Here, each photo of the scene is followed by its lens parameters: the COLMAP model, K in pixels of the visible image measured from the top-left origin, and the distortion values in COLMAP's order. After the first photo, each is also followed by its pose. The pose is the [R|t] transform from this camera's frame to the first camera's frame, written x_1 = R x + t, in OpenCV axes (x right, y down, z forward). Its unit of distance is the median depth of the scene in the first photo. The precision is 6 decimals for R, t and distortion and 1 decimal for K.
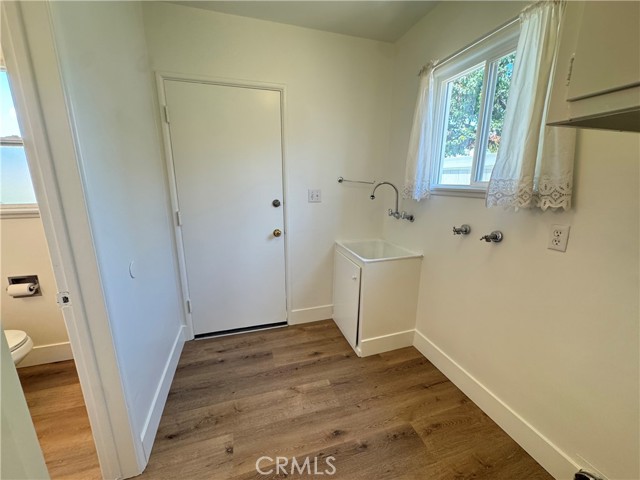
lens RADIAL K [[256.1, 0, 318.6], [0, 256.1, 237.3], [0, 0, 1]] dist [-0.004038, 0.000733]
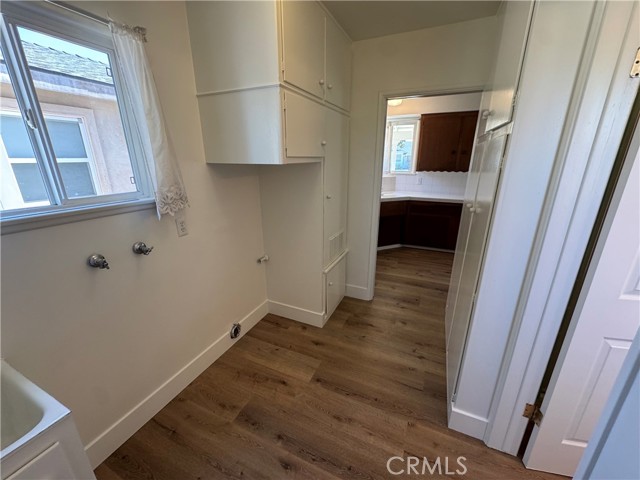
lens RADIAL K [[256.1, 0, 319.6], [0, 256.1, 239.7], [0, 0, 1]] dist [-0.004038, 0.000733]
pose [[-0.740948, -0.208878, 0.638252, -0.433413], [0.149466, 0.875269, 0.459961, -0.372277], [-0.654718, 0.436204, -0.617309, 1.098691]]
